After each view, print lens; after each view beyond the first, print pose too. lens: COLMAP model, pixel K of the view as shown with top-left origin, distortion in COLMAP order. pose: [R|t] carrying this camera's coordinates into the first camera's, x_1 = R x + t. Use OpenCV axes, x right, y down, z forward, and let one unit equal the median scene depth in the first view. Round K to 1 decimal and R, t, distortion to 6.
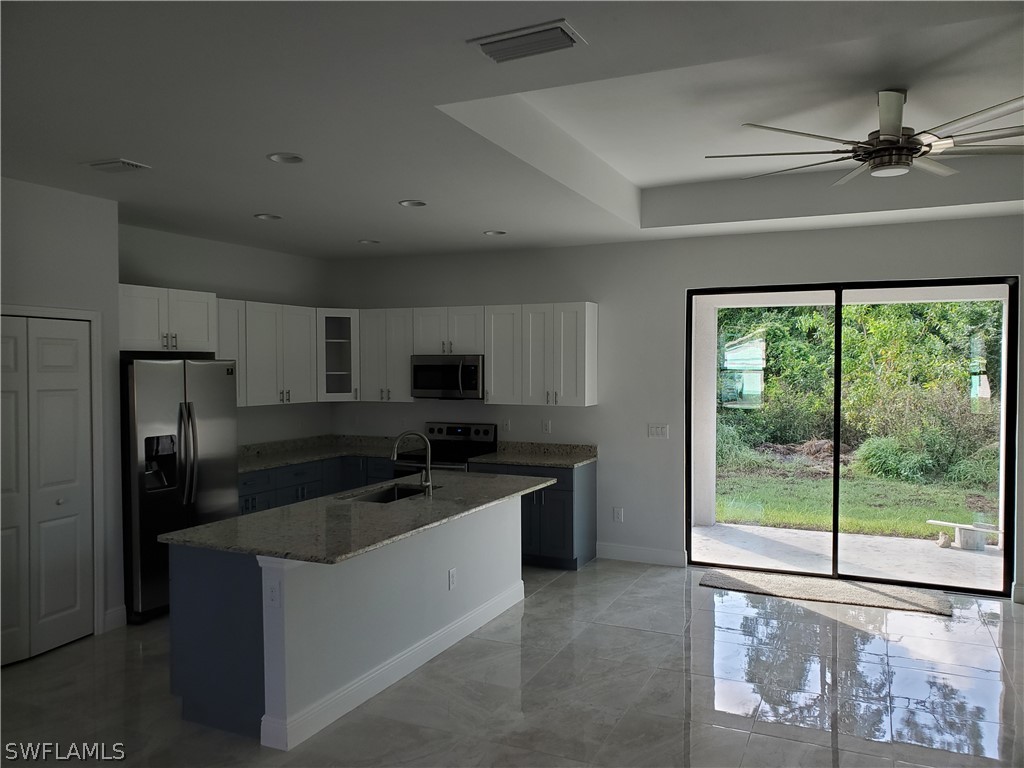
lens RADIAL K [[769.8, 0, 530.7], [0, 769.8, 378.3], [0, 0, 1]] dist [0.021387, -0.009743]
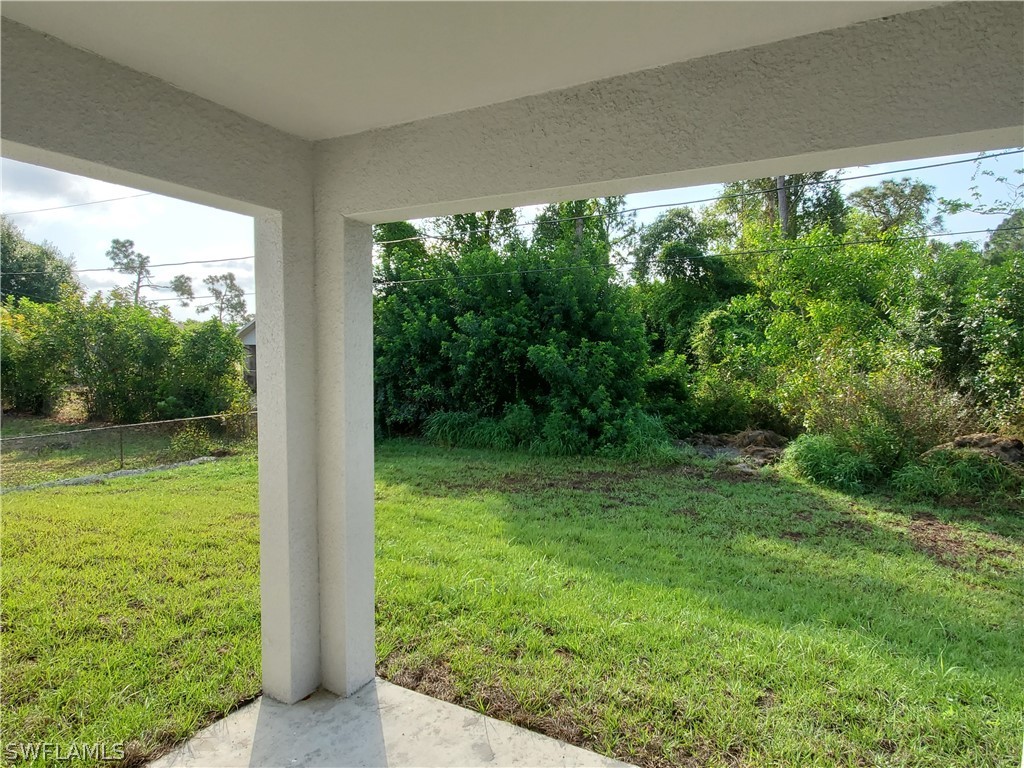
lens RADIAL K [[601.8, 0, 512.5], [0, 601.8, 390.9], [0, 0, 1]] dist [0.003287, -0.002058]
pose [[0.997560, 0.011963, -0.068787, 0.136284], [-0.008462, 0.998665, 0.050966, -0.005143], [0.069305, -0.050260, 0.996329, 0.256665]]
